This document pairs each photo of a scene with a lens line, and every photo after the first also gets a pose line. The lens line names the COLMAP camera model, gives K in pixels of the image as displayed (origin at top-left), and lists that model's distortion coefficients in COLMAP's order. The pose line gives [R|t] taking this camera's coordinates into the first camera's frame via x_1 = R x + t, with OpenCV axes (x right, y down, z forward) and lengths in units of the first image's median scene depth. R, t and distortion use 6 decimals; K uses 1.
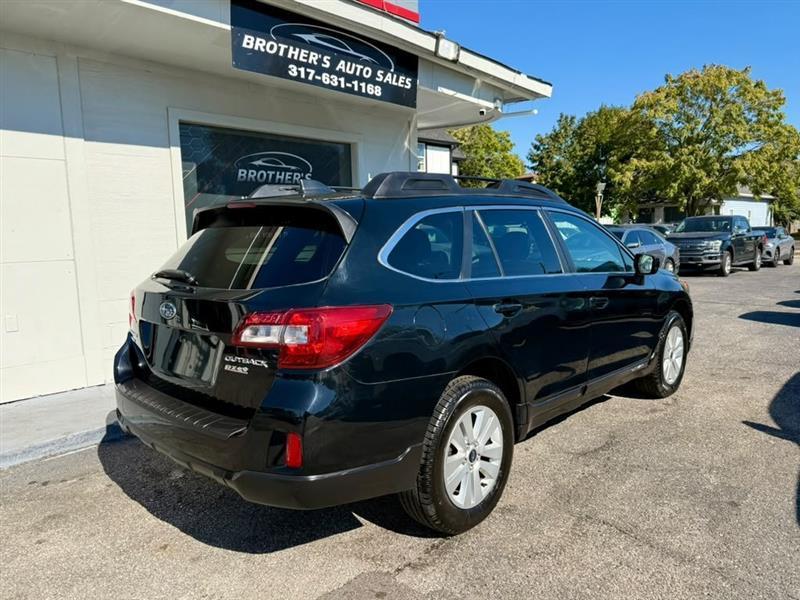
lens RADIAL K [[579.3, 0, 398.2], [0, 579.3, 301.5], [0, 0, 1]] dist [0.019492, -0.040154]
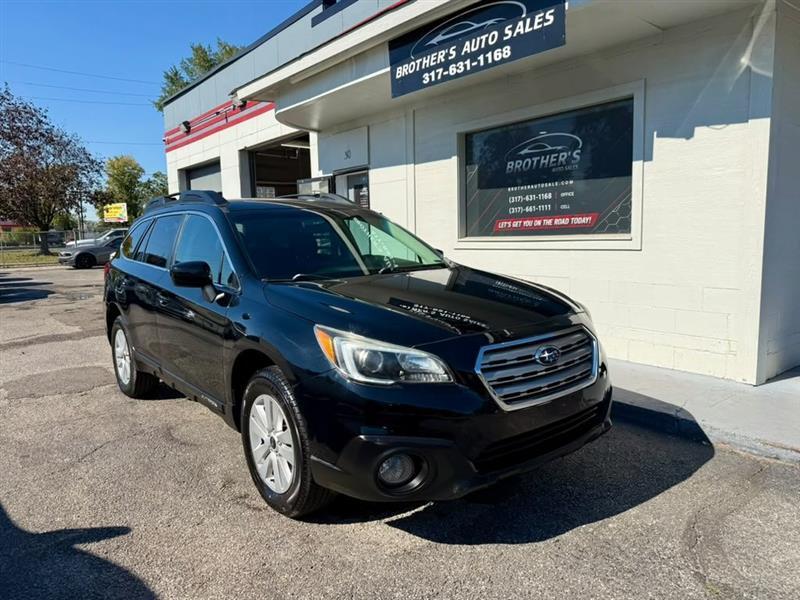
lens RADIAL K [[579.3, 0, 398.3], [0, 579.3, 301.3], [0, 0, 1]] dist [0.019492, -0.040154]
pose [[-0.138486, 0.139256, -0.980525, 0.845752], [-0.089107, 0.984297, 0.152377, -0.124477], [0.986348, 0.108474, -0.123903, 0.984436]]
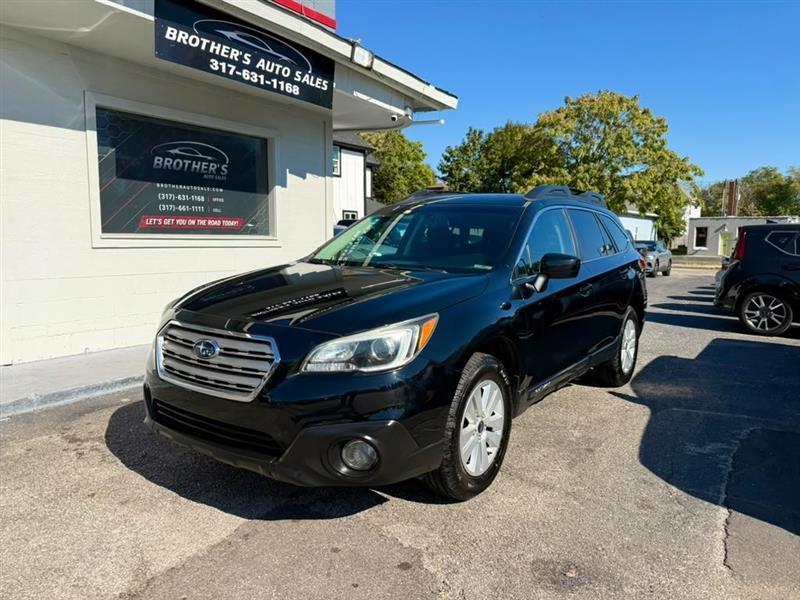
lens RADIAL K [[579.3, 0, 401.4], [0, 579.3, 303.9], [0, 0, 1]] dist [0.019492, -0.040154]
pose [[0.987306, 0.018079, 0.157799, -0.005181], [-0.017198, 0.999828, -0.006947, 0.030102], [-0.157898, 0.004145, 0.987447, -0.072791]]
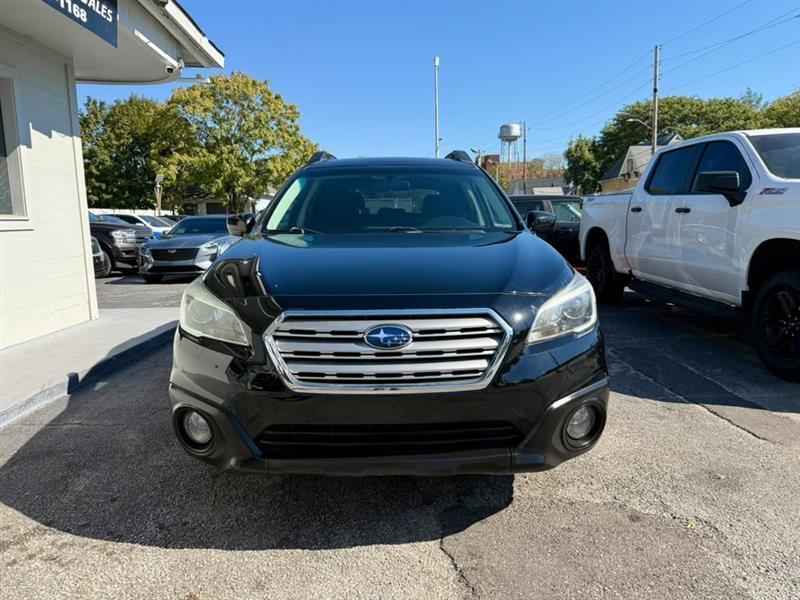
lens RADIAL K [[579.3, 0, 407.7], [0, 579.3, 300.4], [0, 0, 1]] dist [0.019492, -0.040154]
pose [[0.702998, -0.090657, 0.705390, -0.312775], [0.089854, 0.995216, 0.038355, 0.031197], [-0.705493, 0.036419, 0.707781, 0.147280]]
